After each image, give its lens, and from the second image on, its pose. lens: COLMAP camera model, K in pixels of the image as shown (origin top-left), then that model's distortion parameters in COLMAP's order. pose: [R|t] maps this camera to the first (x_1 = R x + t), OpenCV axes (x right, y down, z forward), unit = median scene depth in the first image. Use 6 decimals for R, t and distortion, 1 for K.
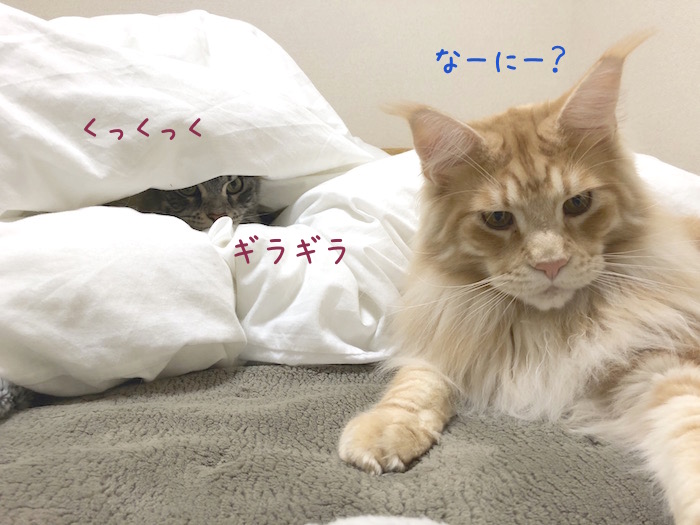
lens RADIAL K [[580.7, 0, 348.3], [0, 580.7, 262.2], [0, 0, 1]] dist [0.024228, 0.018377]
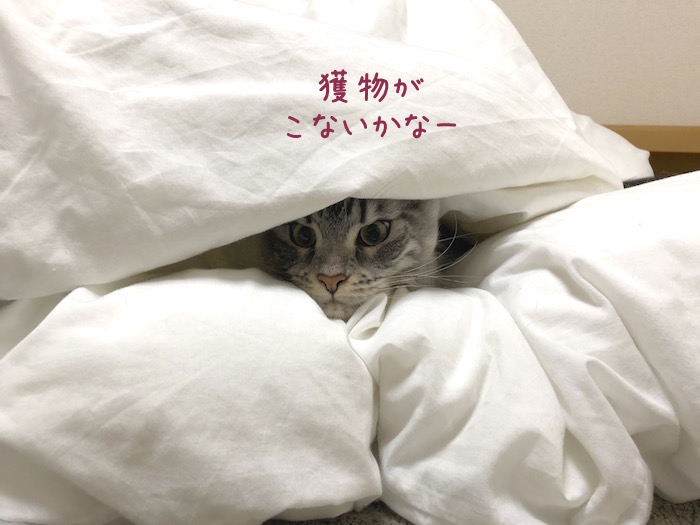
lens RADIAL K [[574.1, 0, 329.3], [0, 574.1, 250.7], [0, 0, 1]] dist [-0.049491, 0.004922]
pose [[0.931863, 0.150049, -0.330328, -0.057252], [-0.112103, 0.984999, 0.131183, -0.239025], [0.345057, -0.085214, 0.934706, 0.410437]]
